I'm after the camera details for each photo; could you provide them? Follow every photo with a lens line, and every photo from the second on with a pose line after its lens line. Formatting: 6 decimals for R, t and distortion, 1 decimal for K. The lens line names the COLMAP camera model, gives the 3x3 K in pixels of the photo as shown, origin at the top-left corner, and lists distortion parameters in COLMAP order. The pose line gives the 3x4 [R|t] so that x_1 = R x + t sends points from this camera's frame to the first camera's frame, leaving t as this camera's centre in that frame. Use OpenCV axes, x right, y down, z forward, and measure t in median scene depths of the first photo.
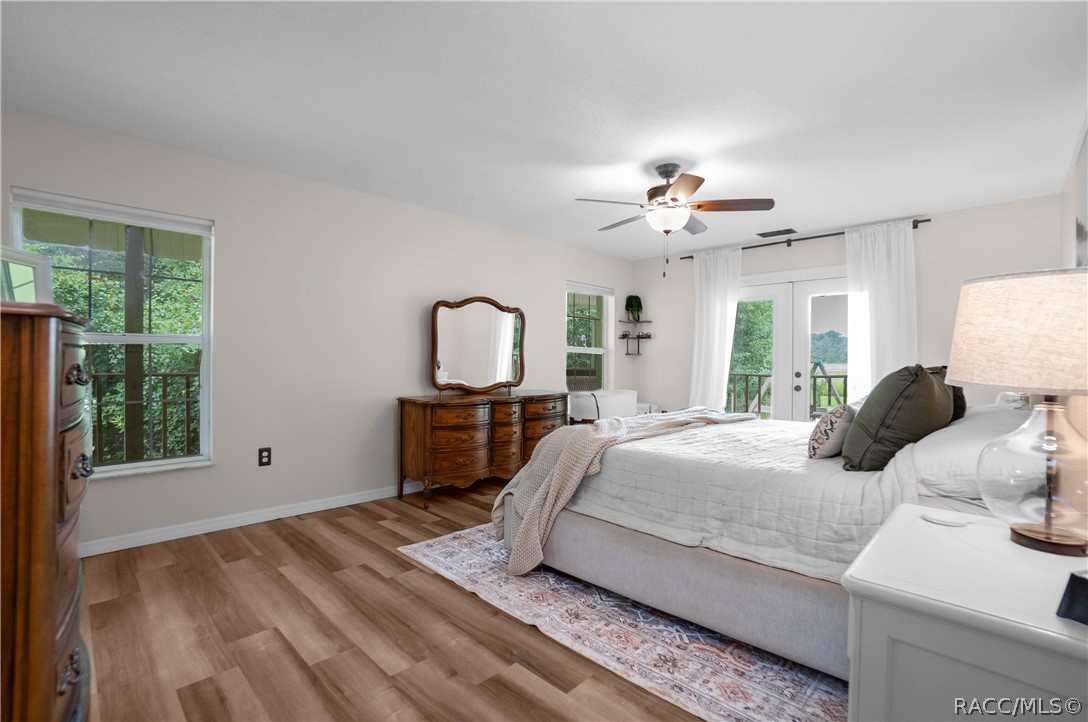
lens RADIAL K [[485.0, 0, 543.2], [0, 485.0, 358.8], [0, 0, 1]] dist [-0.041727, 0.007957]
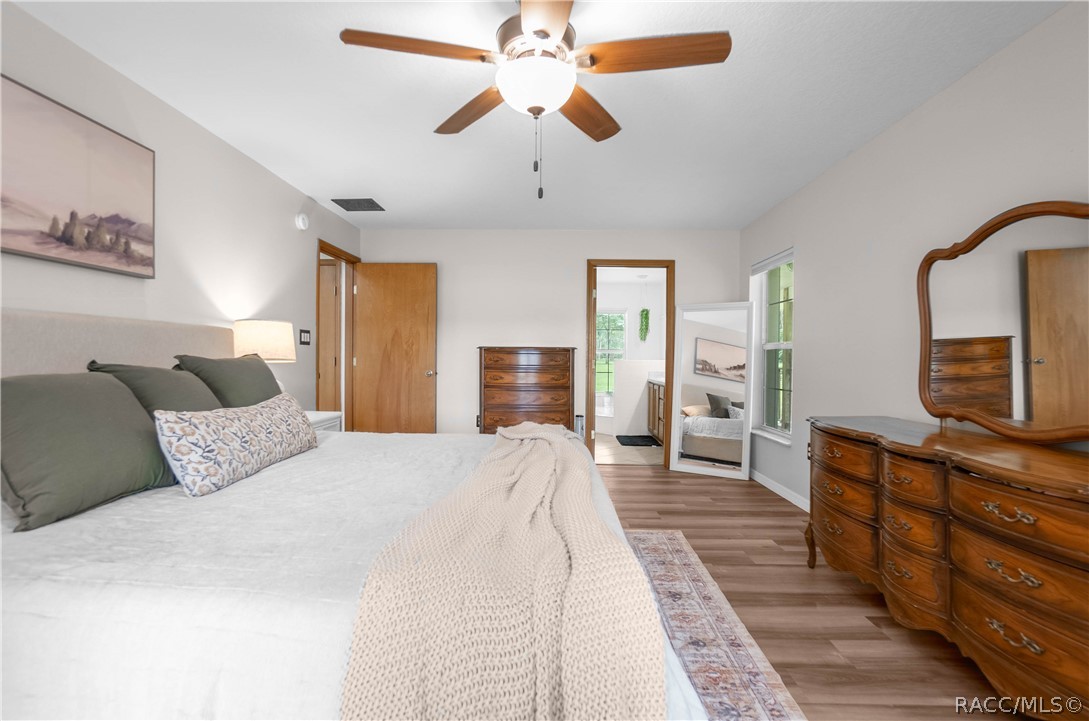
lens RADIAL K [[485.5, 0, 541.8], [0, 485.5, 361.5], [0, 0, 1]] dist [-0.041727, 0.007957]
pose [[-0.732924, -0.015653, -0.680130, 0.651811], [-0.013920, 0.999871, -0.008010, 0.016896], [0.680168, 0.003597, -0.733047, 1.502813]]
